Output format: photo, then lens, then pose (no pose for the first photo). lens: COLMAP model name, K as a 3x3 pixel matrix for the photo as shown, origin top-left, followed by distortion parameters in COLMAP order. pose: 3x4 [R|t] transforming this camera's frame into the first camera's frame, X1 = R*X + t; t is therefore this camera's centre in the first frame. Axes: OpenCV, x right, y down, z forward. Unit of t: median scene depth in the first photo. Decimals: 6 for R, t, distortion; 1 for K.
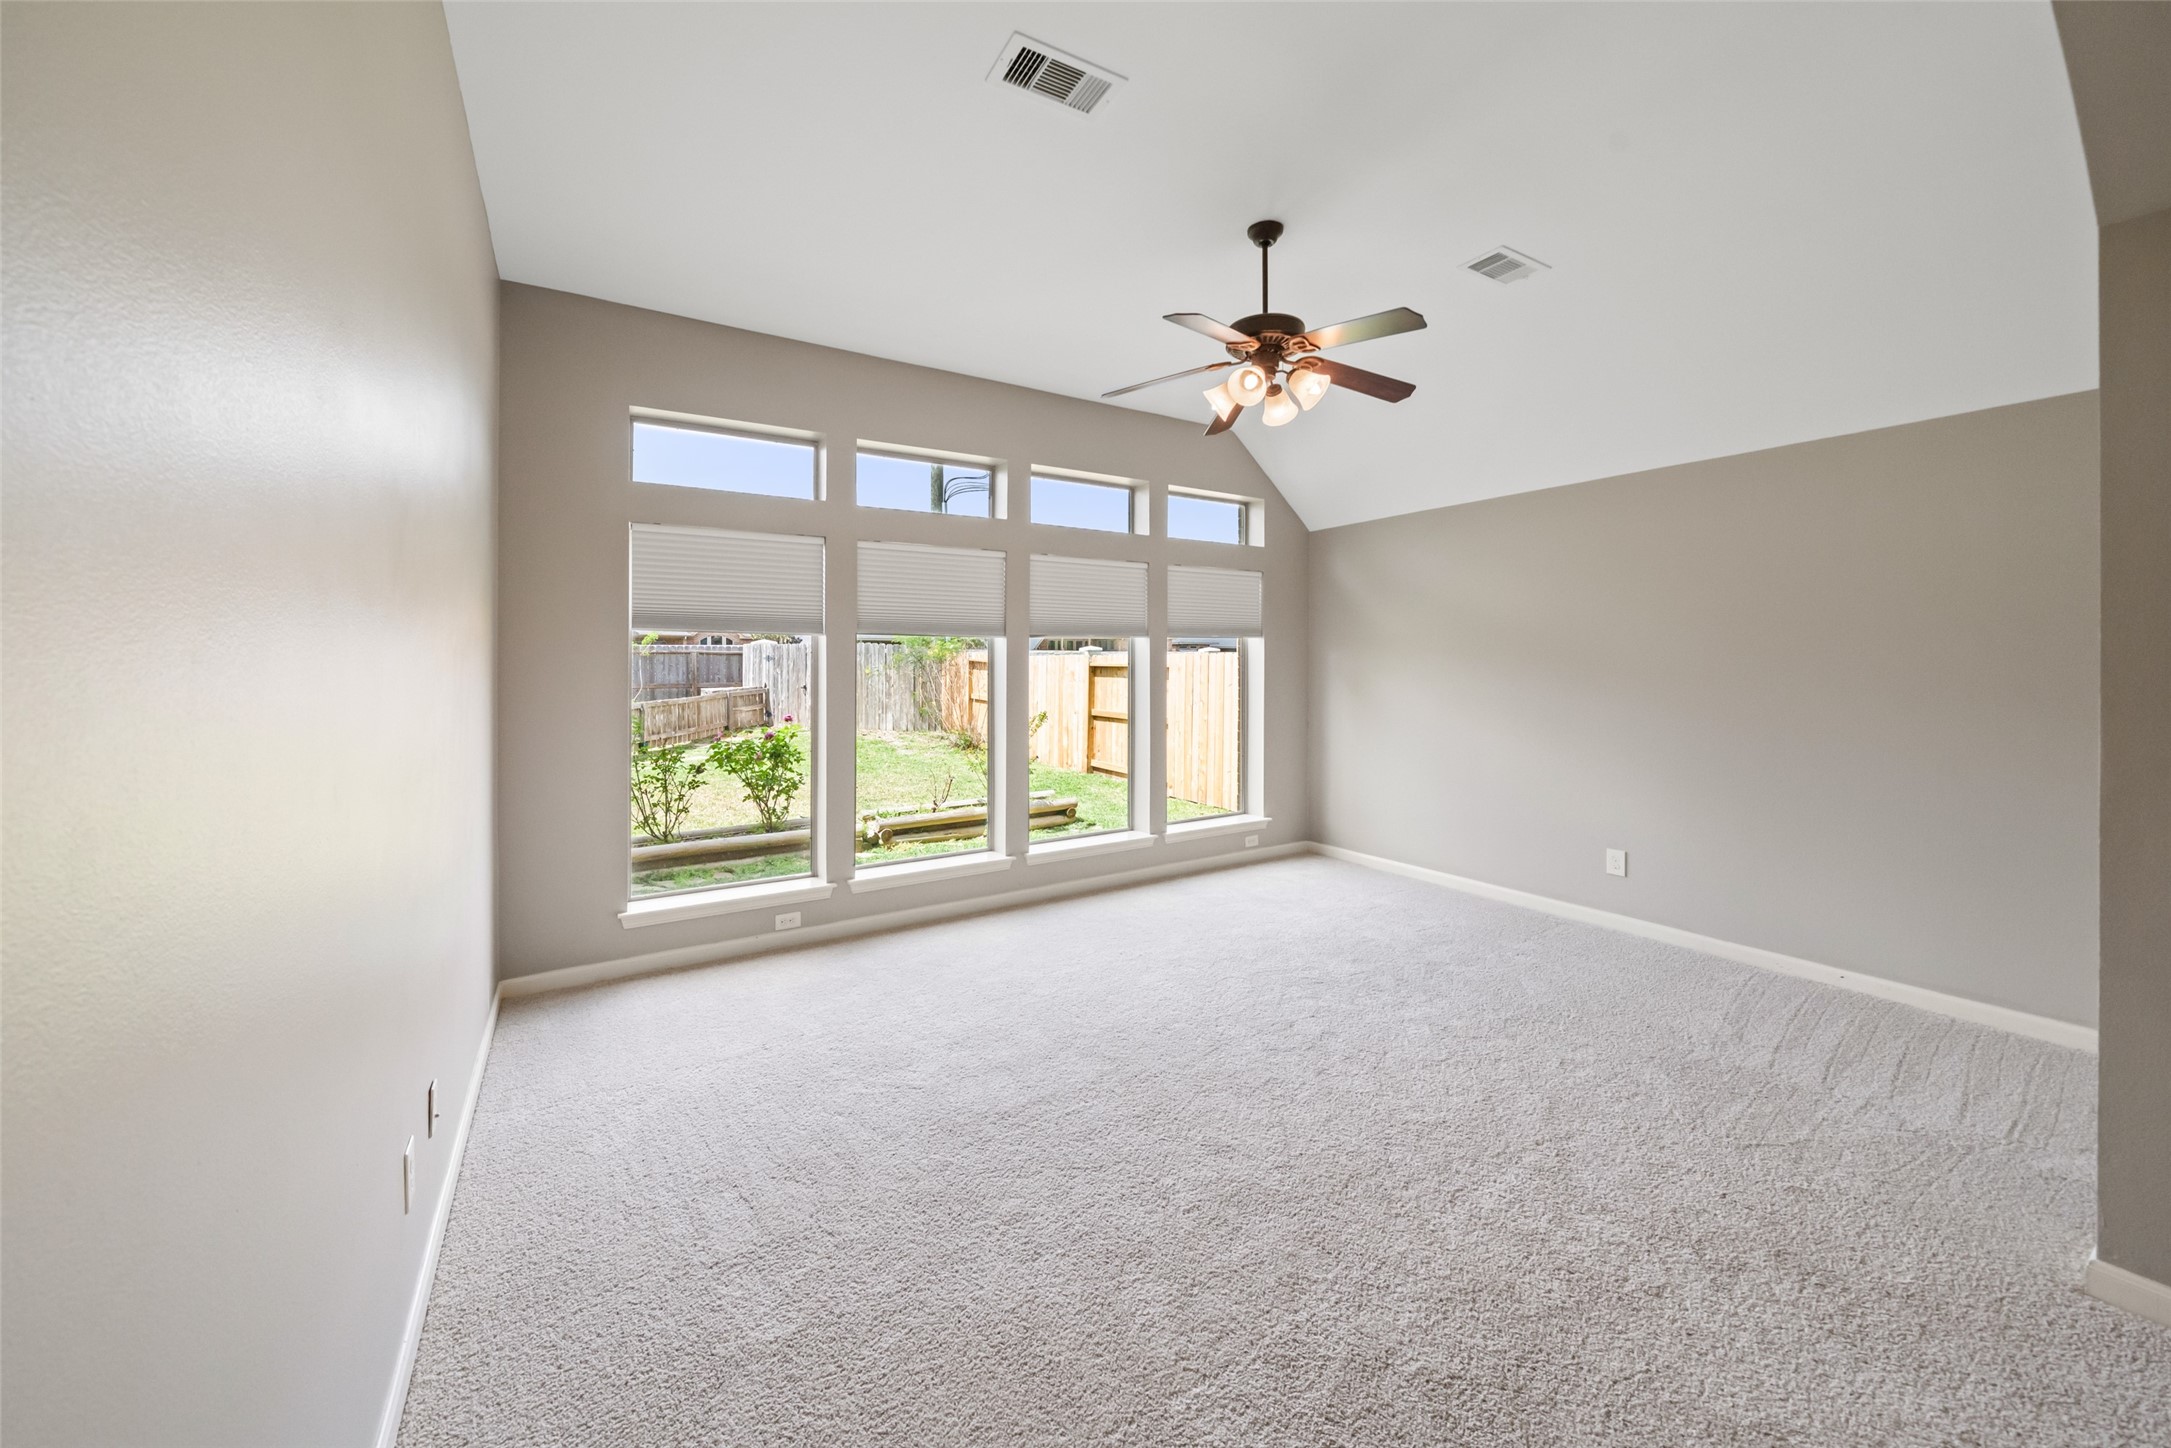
lens RADIAL K [[797.5, 0, 1086.1], [0, 797.5, 661.3], [0, 0, 1]] dist [-0.008376, -0.000547]
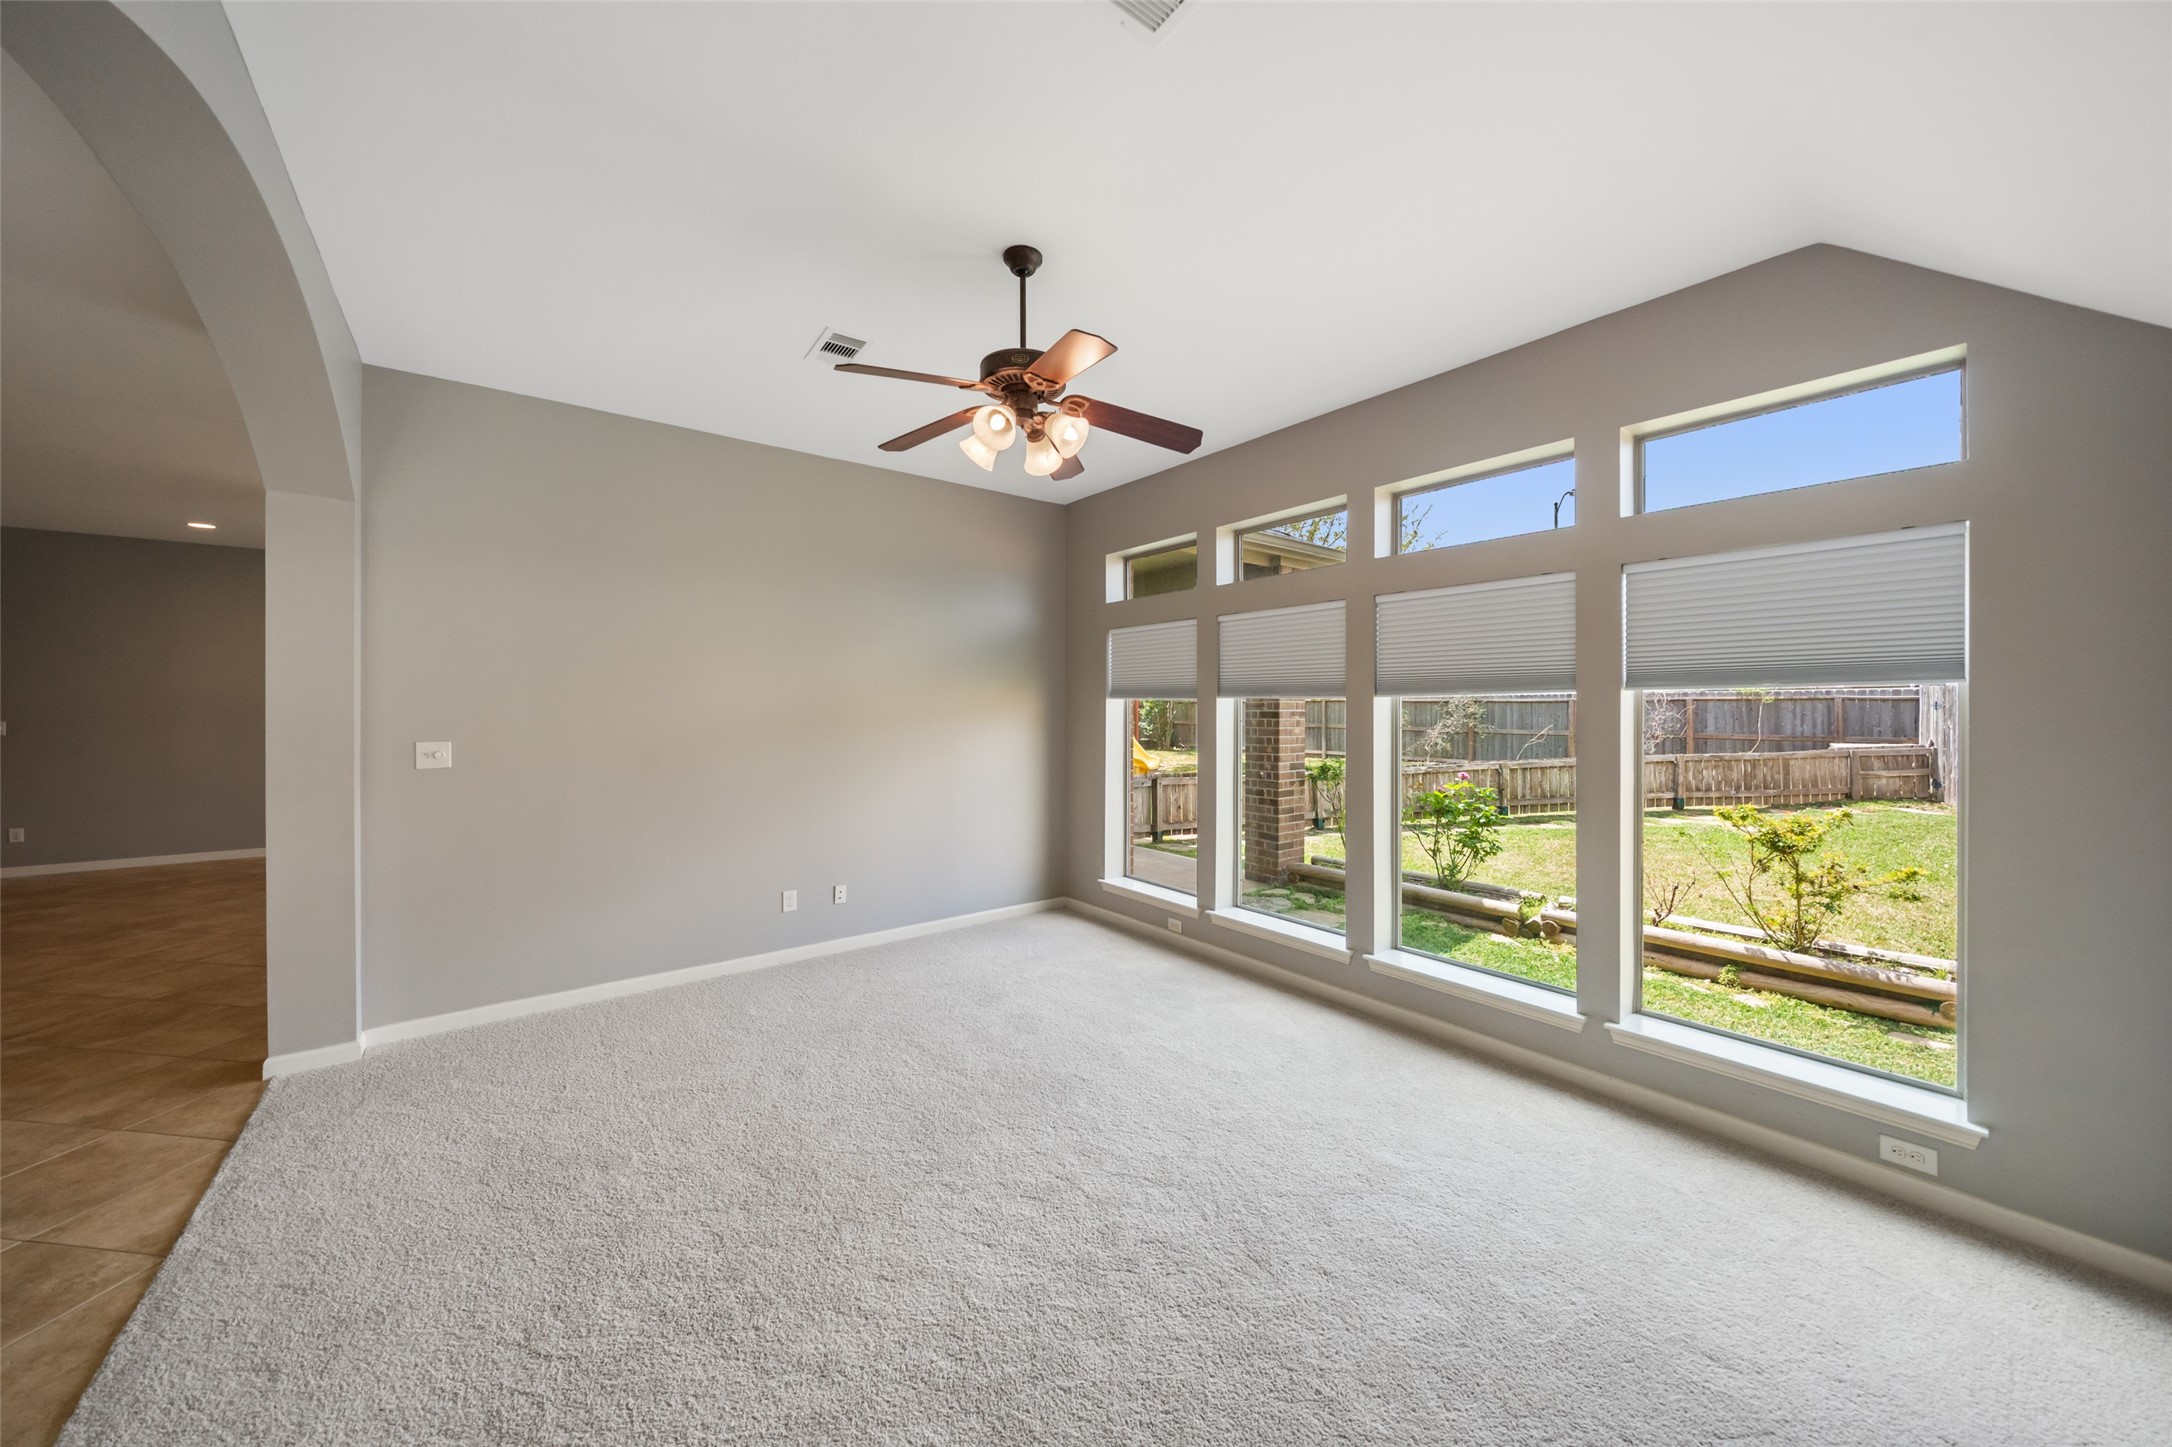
lens RADIAL K [[756.6, 0, 1081.9], [0, 756.6, 707.7], [0, 0, 1]] dist [0.001380, -0.000009]
pose [[0.093755, 0.002762, -0.995591, 0.239736], [0.003113, 0.999990, 0.003068, -0.007514], [0.995590, -0.003387, 0.093745, 0.218027]]
